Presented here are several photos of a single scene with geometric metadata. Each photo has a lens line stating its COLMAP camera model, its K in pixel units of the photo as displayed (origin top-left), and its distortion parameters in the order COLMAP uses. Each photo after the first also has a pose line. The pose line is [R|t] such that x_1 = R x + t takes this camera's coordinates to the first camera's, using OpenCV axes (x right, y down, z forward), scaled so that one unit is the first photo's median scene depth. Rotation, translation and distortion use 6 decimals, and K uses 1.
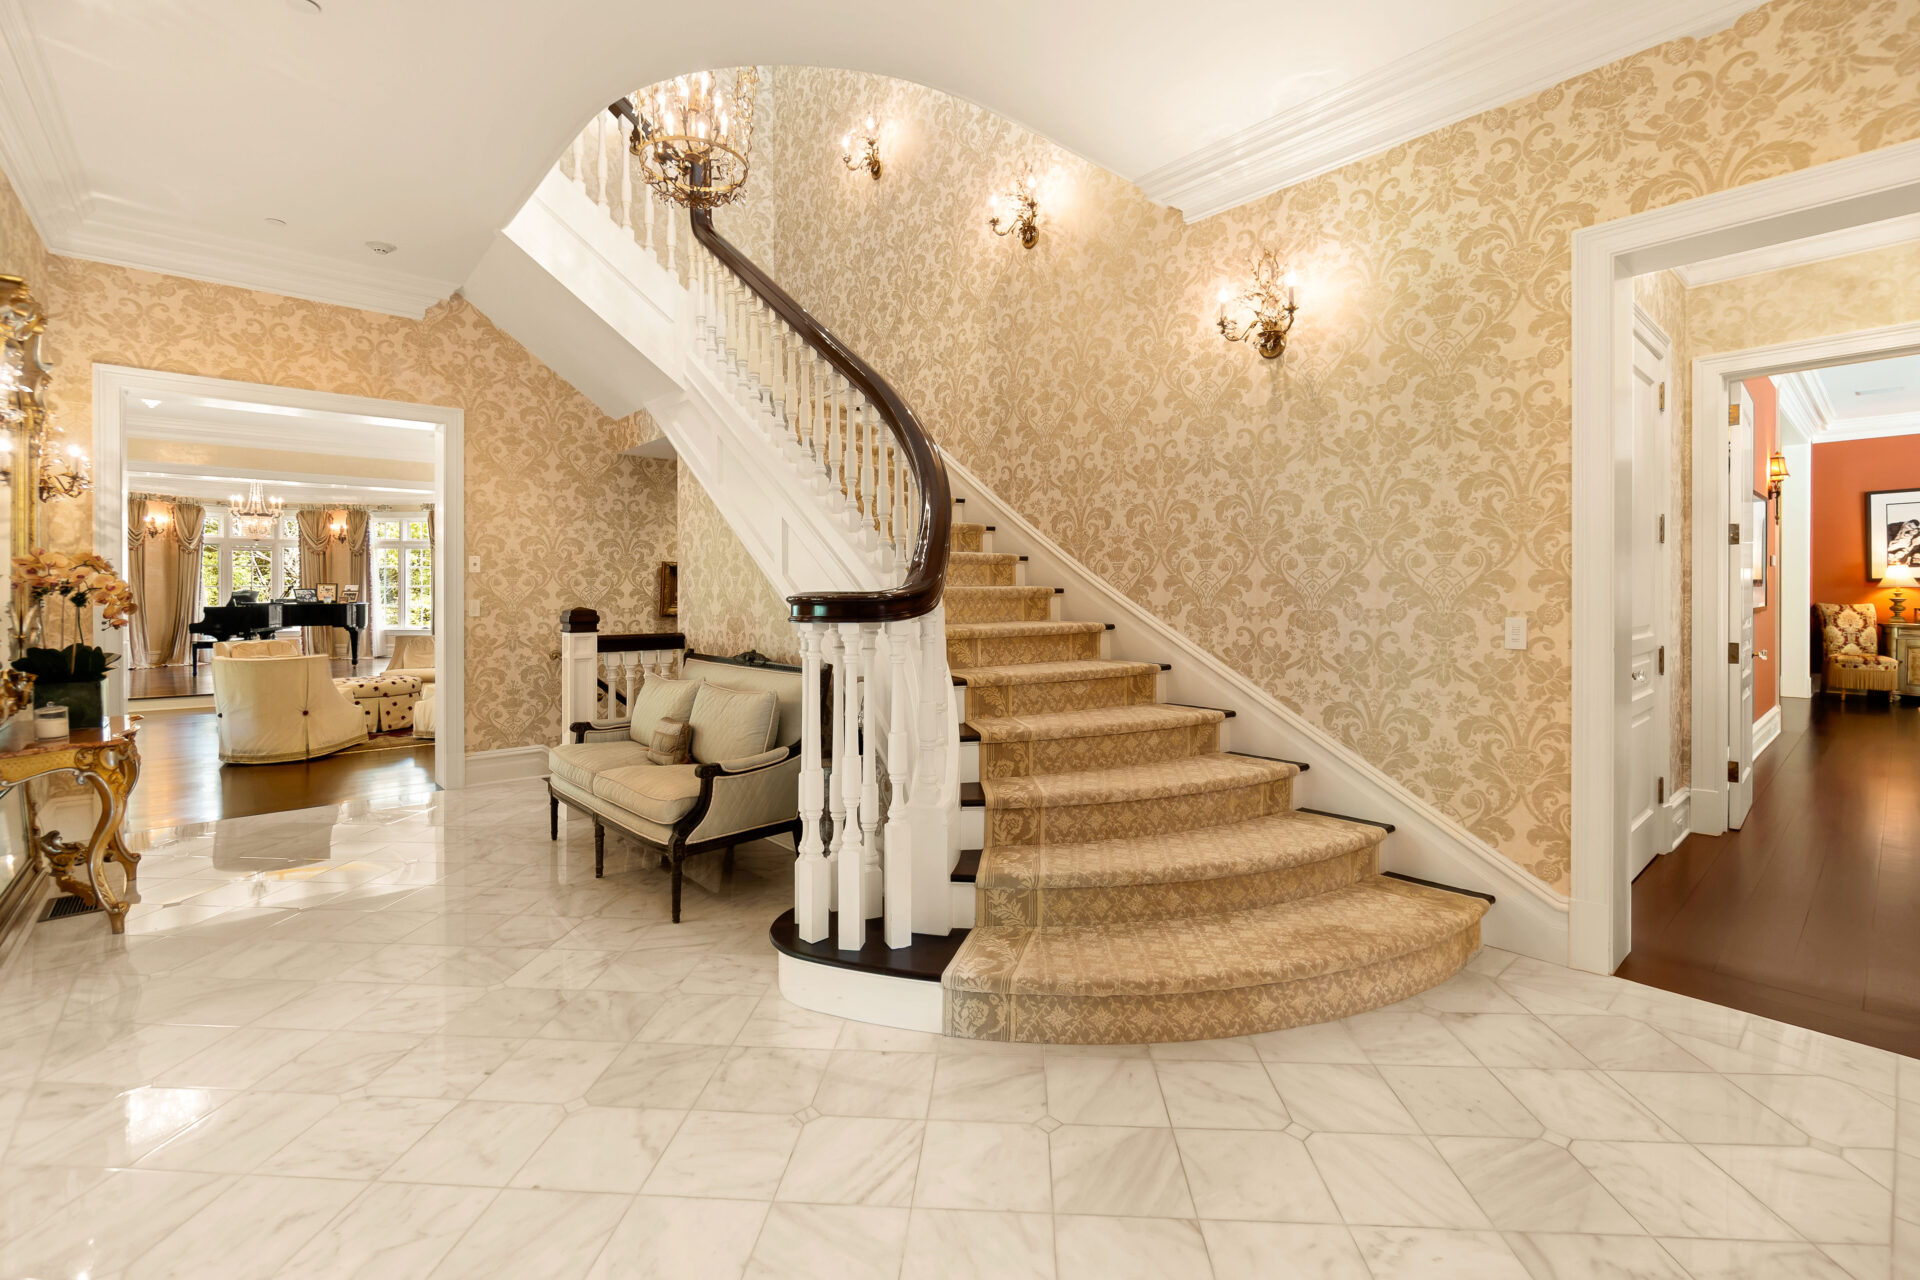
lens RADIAL K [[838.5, 0, 962.1], [0, 838.5, 587.7], [0, 0, 1]] dist [0.000059, -0.000039]
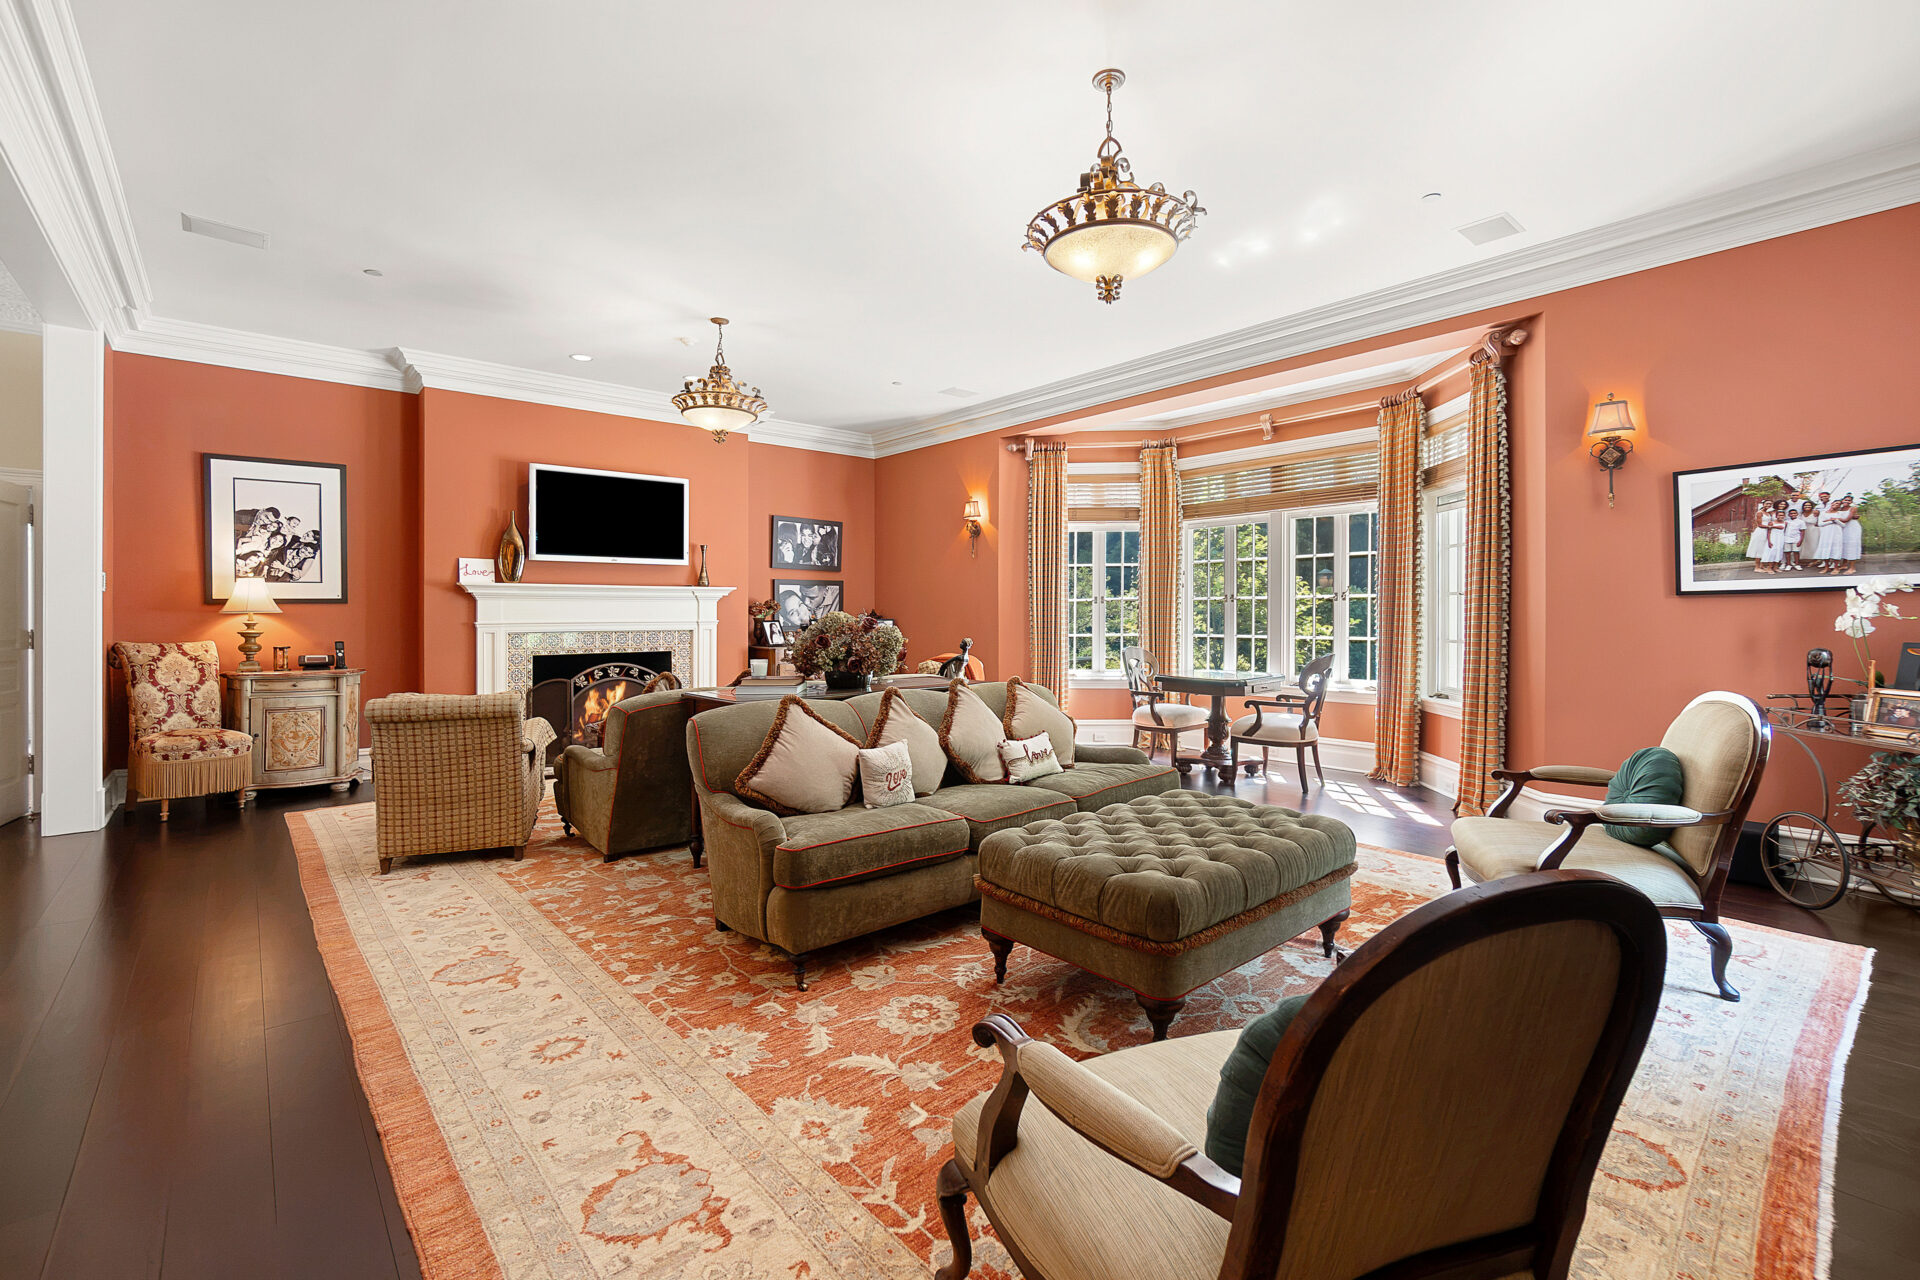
lens RADIAL K [[824.9, 0, 957.8], [0, 824.9, 619.3], [0, 0, 1]] dist [-0.000366, -0.000089]
pose [[0.004392, 0.000784, 0.999990, 0.509848], [-0.000069, 1.000000, -0.000784, 0.004244], [-0.999990, -0.000065, 0.004392, 0.475366]]
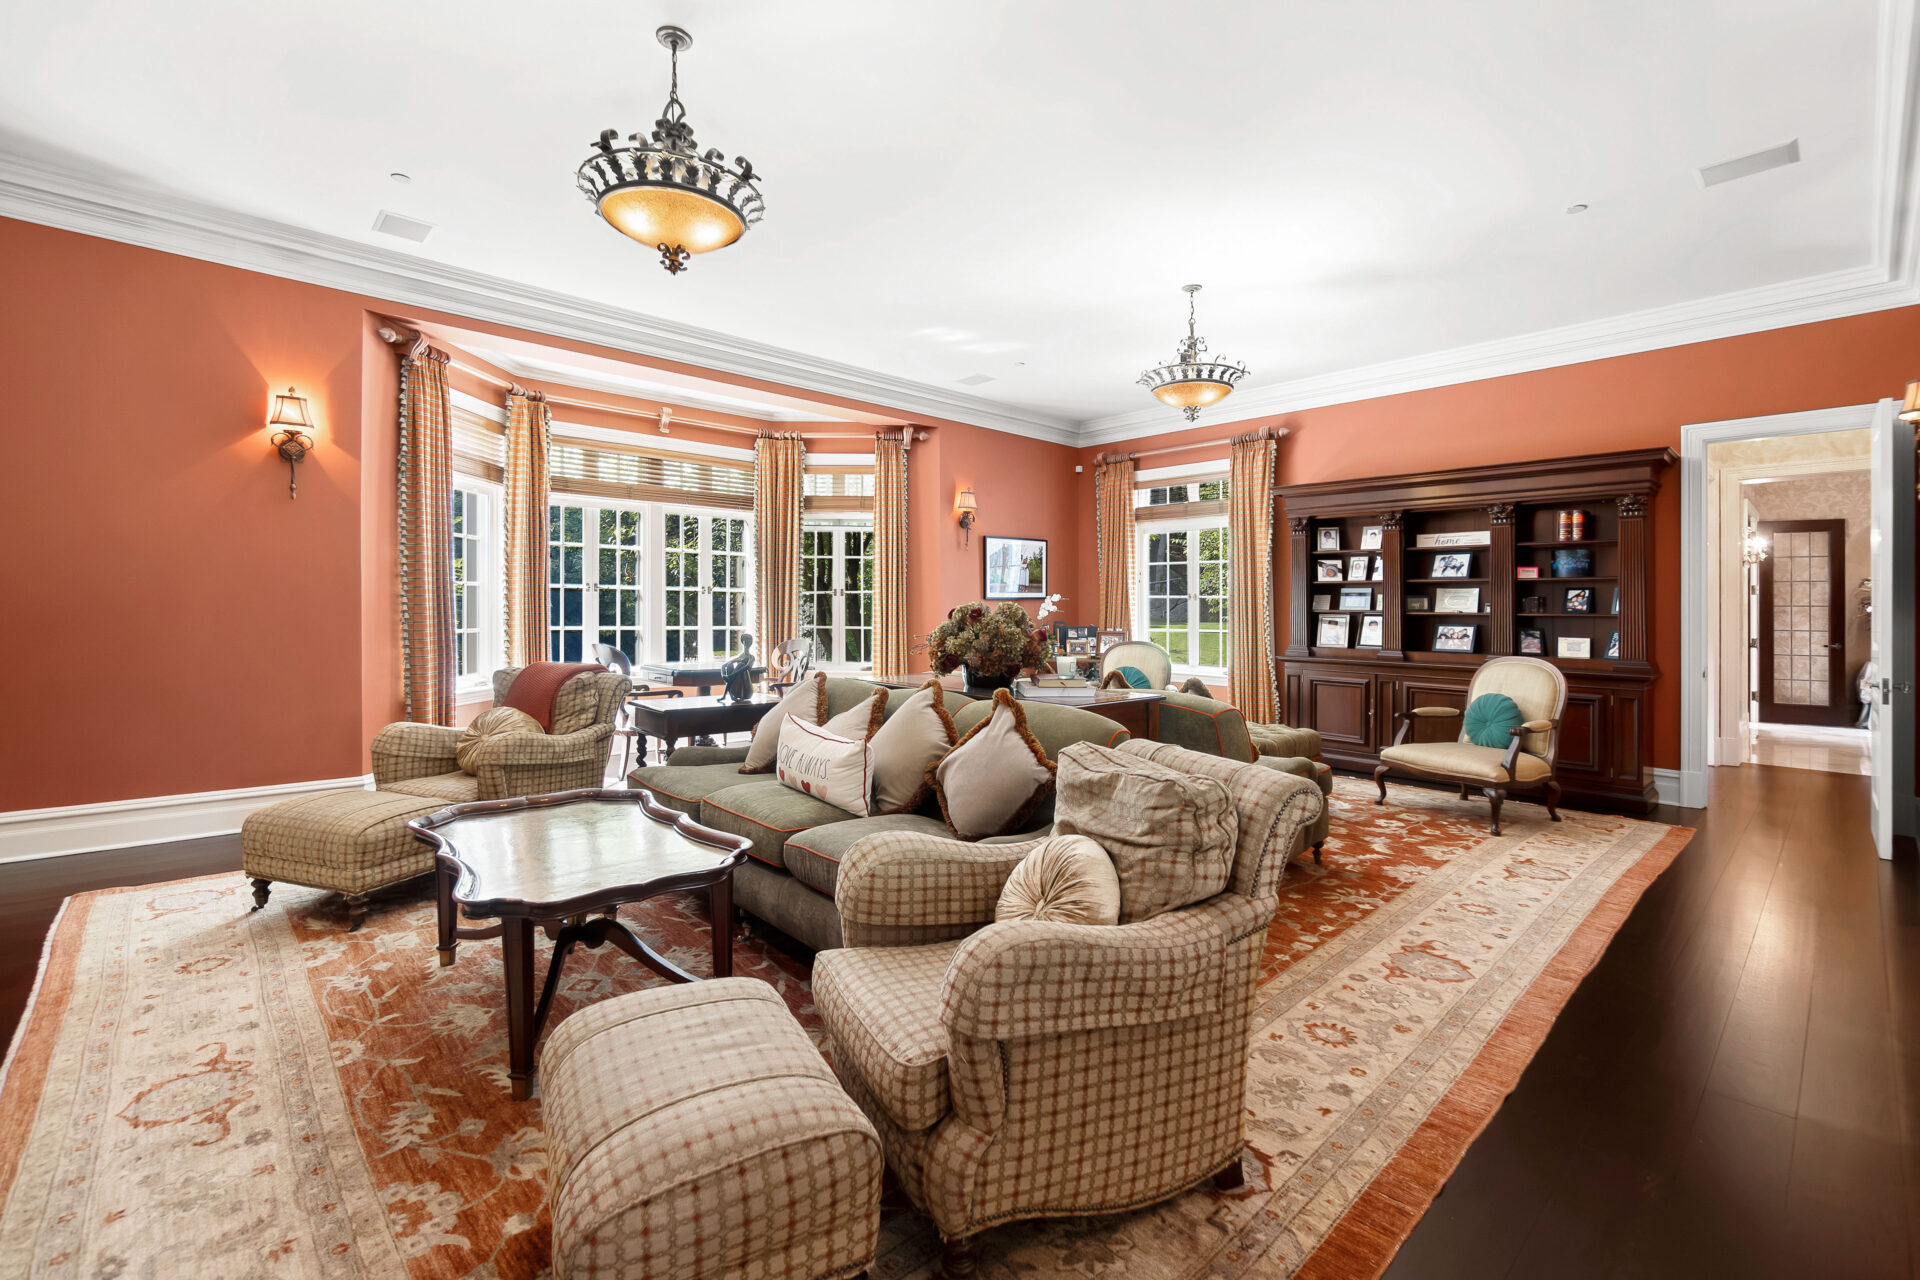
lens RADIAL K [[838.7, 0, 958.7], [0, 838.7, 606.7], [0, 0, 1]] dist [0.000151, 0.000094]
pose [[-0.999623, -0.001438, -0.027424, 1.312984], [-0.001322, 0.999990, -0.004220, 0.002570], [0.027430, -0.004182, -0.999615, 1.273644]]
